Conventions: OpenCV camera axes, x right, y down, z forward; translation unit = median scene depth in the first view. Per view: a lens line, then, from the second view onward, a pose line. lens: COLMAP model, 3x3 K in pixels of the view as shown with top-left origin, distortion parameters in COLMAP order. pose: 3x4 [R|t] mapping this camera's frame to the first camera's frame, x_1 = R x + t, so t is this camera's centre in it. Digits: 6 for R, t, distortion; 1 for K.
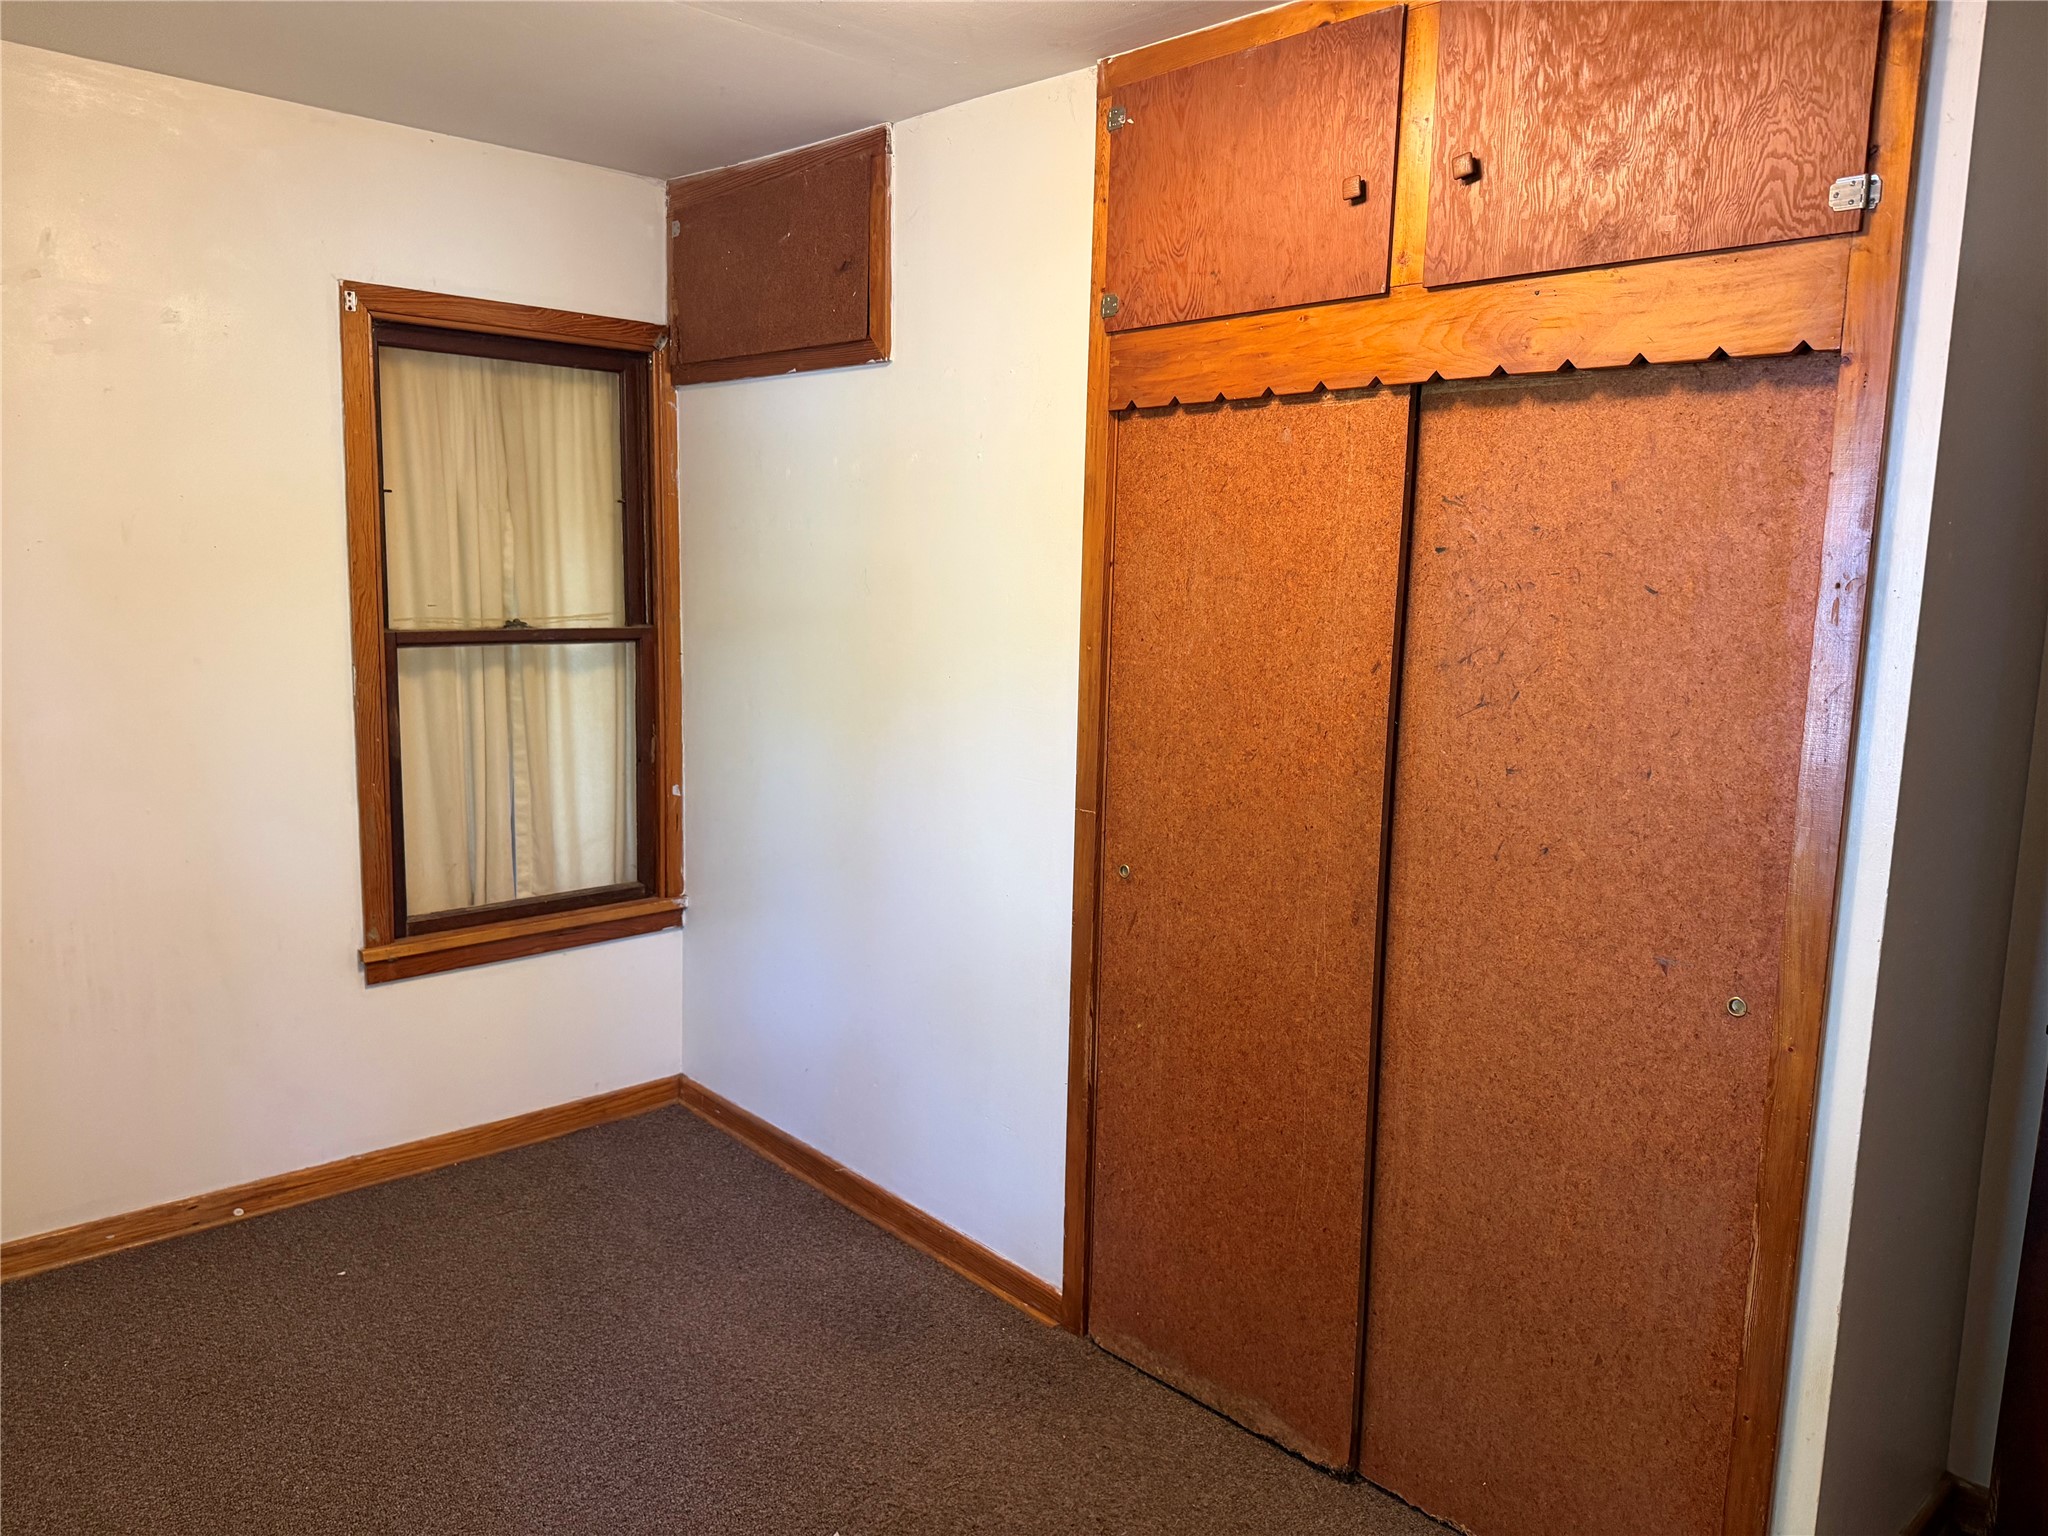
lens RADIAL K [[1433.8, 0, 1025.2], [0, 1433.8, 772.1], [0, 0, 1]] dist [0.102812, -0.132373]
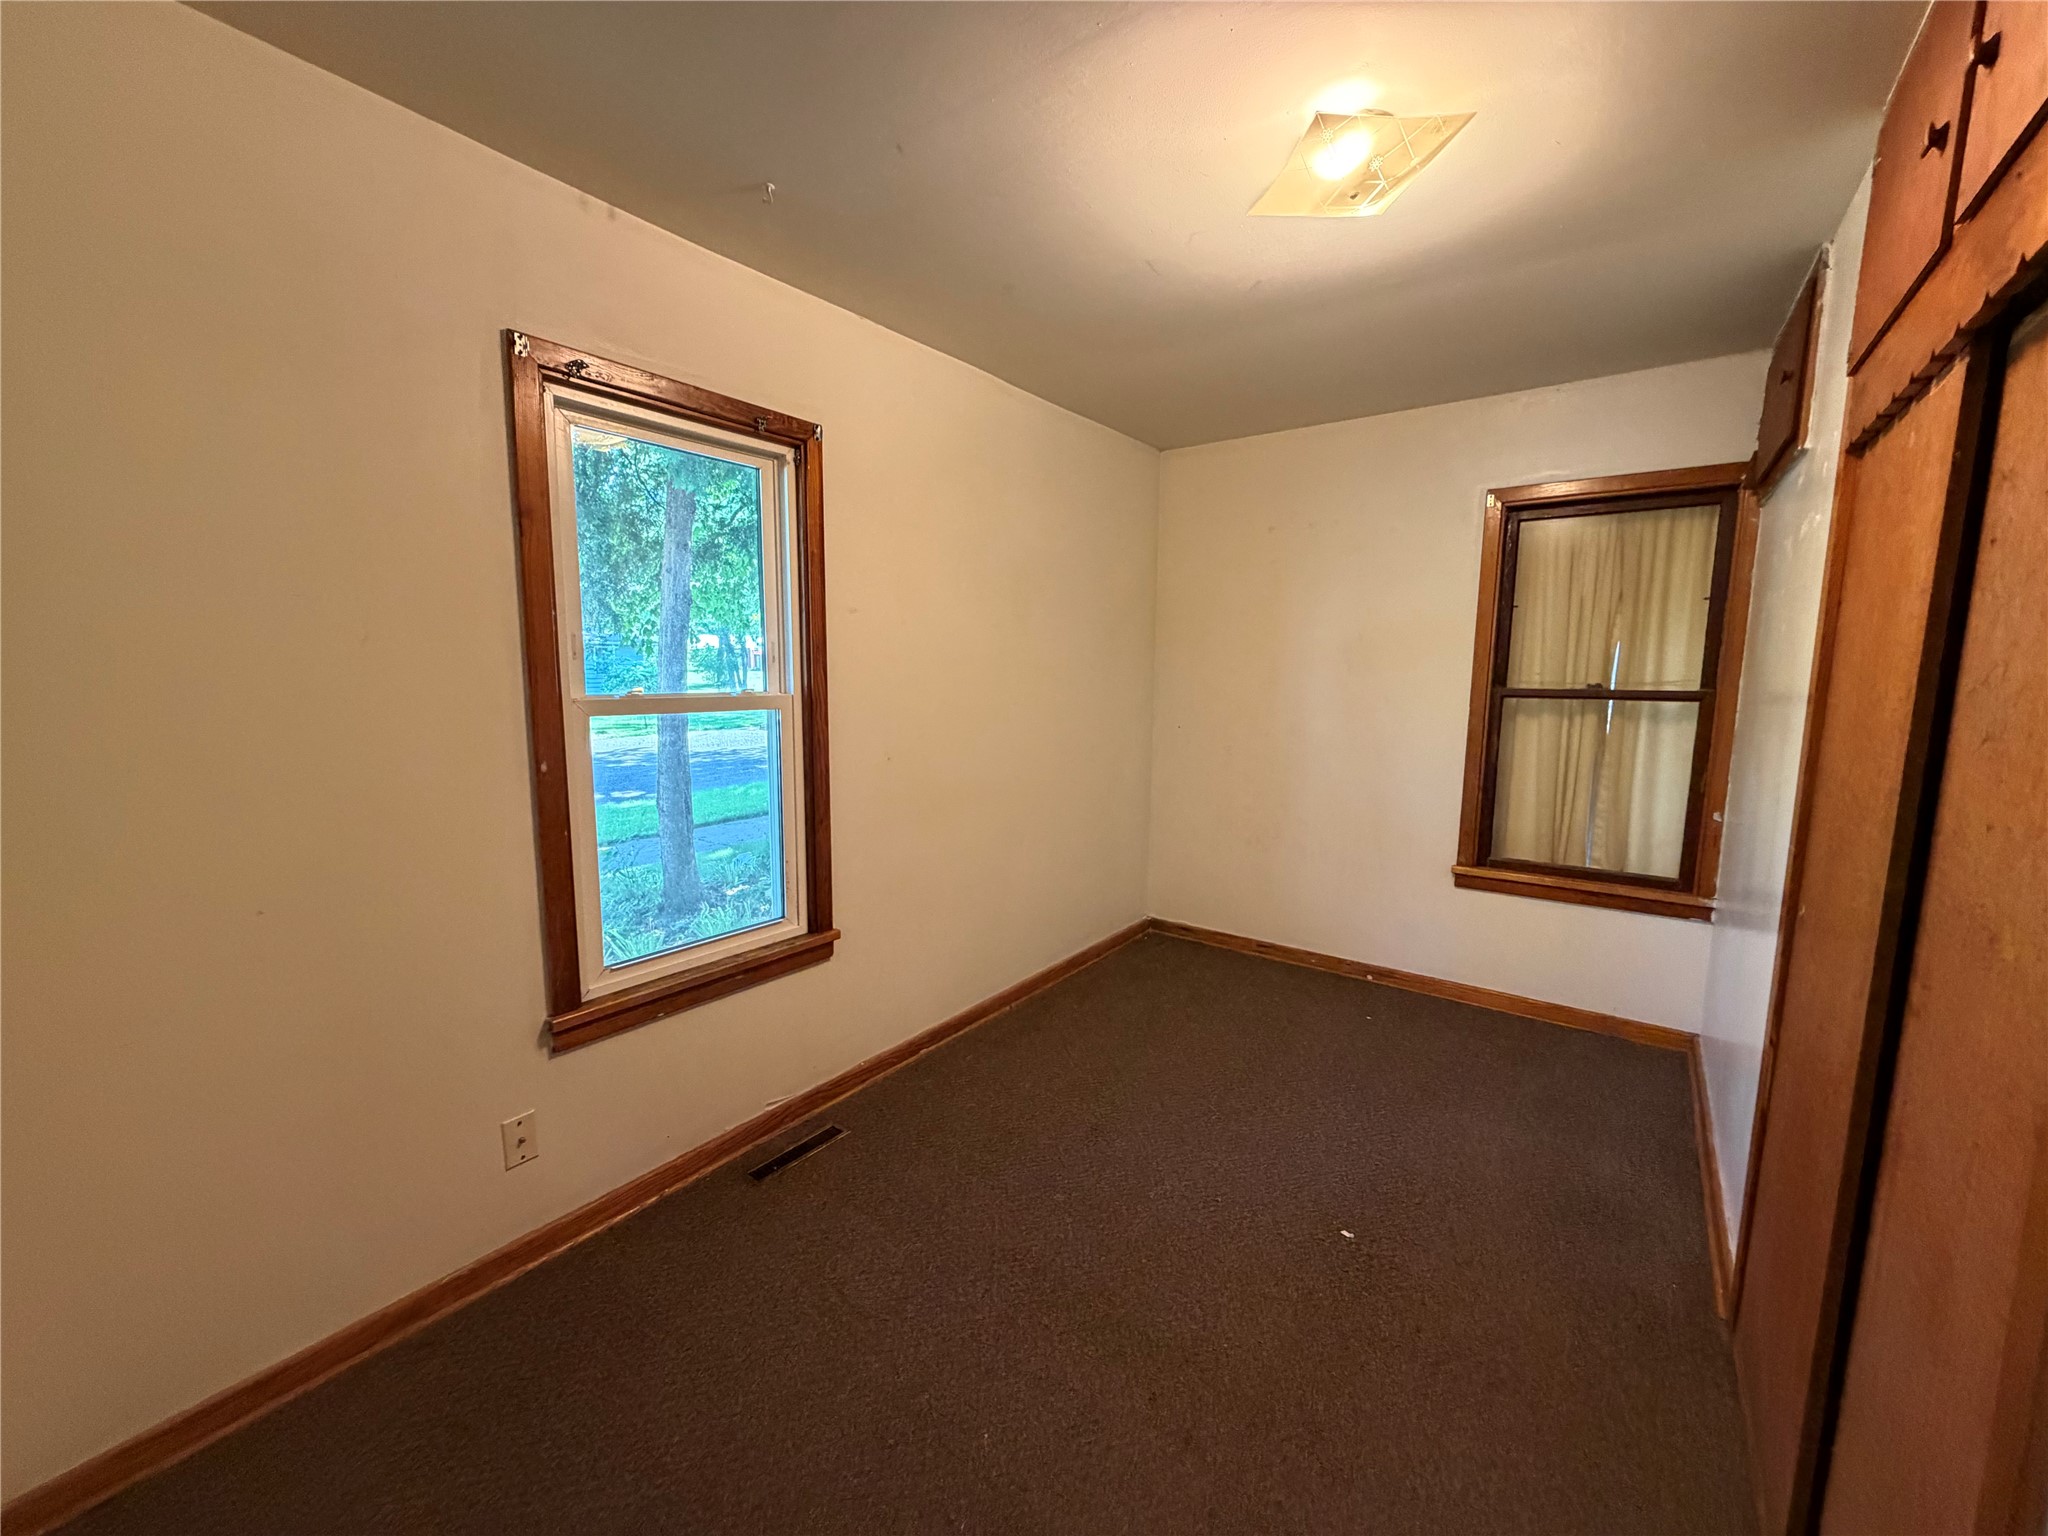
lens RADIAL K [[817.9, 0, 1018.8], [0, 817.9, 769.0], [0, 0, 1]] dist [0.009566, 0.000356]
pose [[0.196698, 0.105839, -0.974735, 0.372098], [-0.148992, 0.985838, 0.076979, 0.007189], [0.969078, 0.130086, 0.209682, 0.238230]]
